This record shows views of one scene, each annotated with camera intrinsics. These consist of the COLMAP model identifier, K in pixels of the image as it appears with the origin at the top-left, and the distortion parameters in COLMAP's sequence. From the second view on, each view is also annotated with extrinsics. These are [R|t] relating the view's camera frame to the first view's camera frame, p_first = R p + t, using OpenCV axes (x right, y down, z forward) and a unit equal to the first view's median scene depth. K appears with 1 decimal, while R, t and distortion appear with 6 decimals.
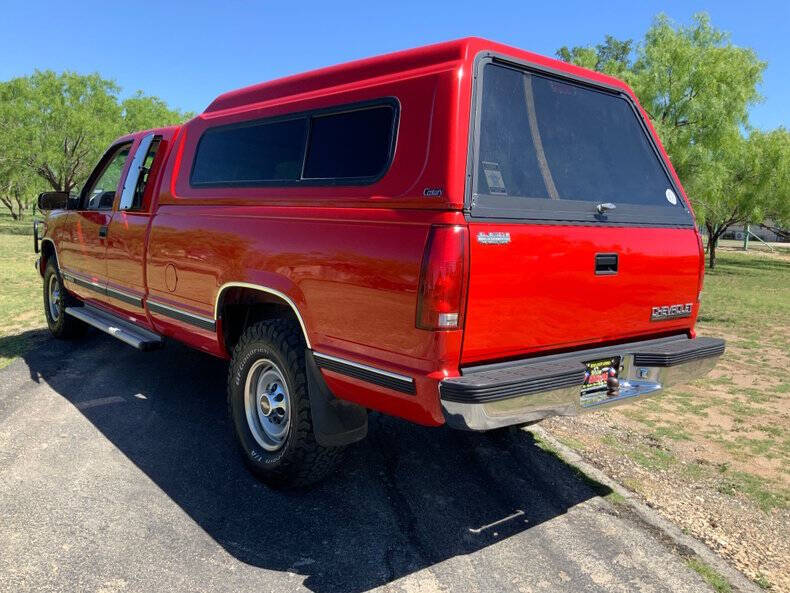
lens RADIAL K [[668.9, 0, 395.0], [0, 668.9, 296.5], [0, 0, 1]] dist [0.003032, -0.020627]
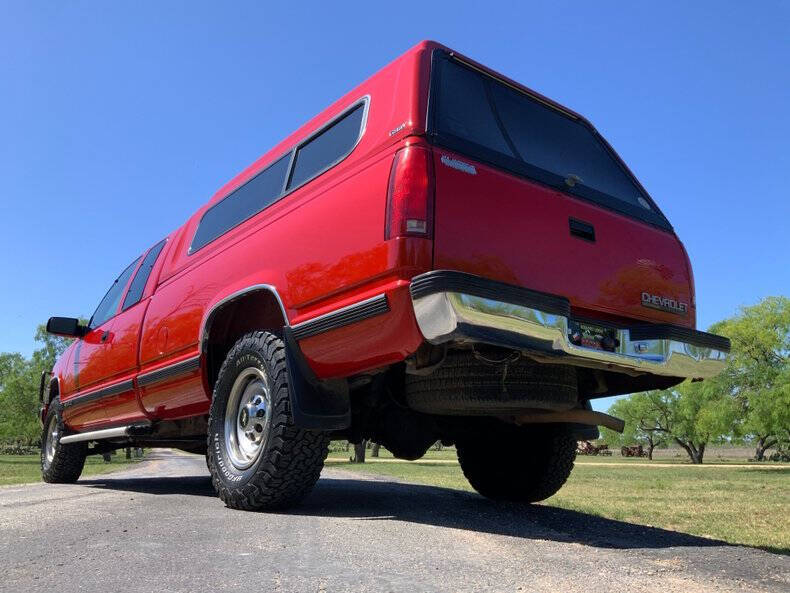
lens RADIAL K [[668.9, 0, 395.0], [0, 668.9, 296.5], [0, 0, 1]] dist [0.003032, -0.020627]
pose [[0.998427, -0.050484, -0.024404, 0.053792], [0.038369, 0.932471, -0.359201, 0.386786], [0.040890, 0.357699, 0.932941, 0.087390]]
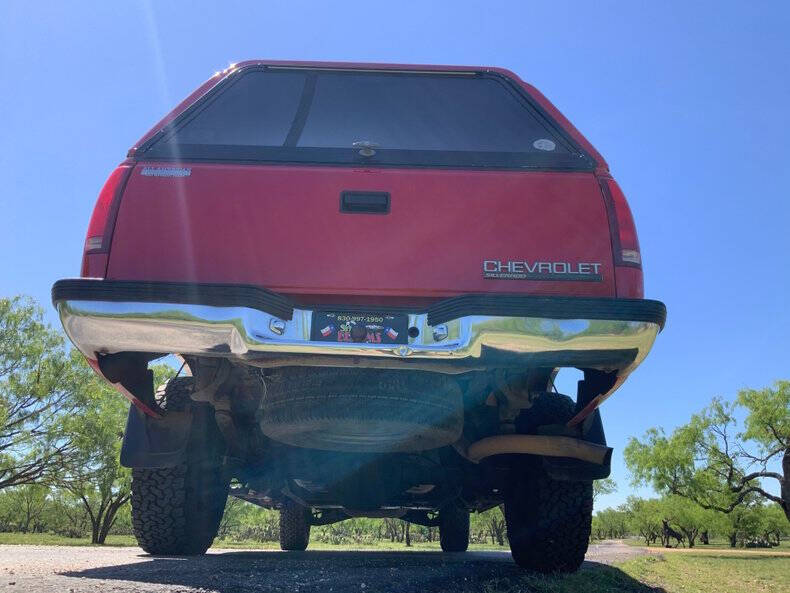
lens RADIAL K [[668.9, 0, 395.0], [0, 668.9, 296.5], [0, 0, 1]] dist [0.003032, -0.020627]
pose [[0.779634, -0.247323, -0.575328, 0.766224], [-0.064998, 0.881788, -0.467145, 0.421227], [0.622853, 0.401597, 0.671397, 0.514389]]
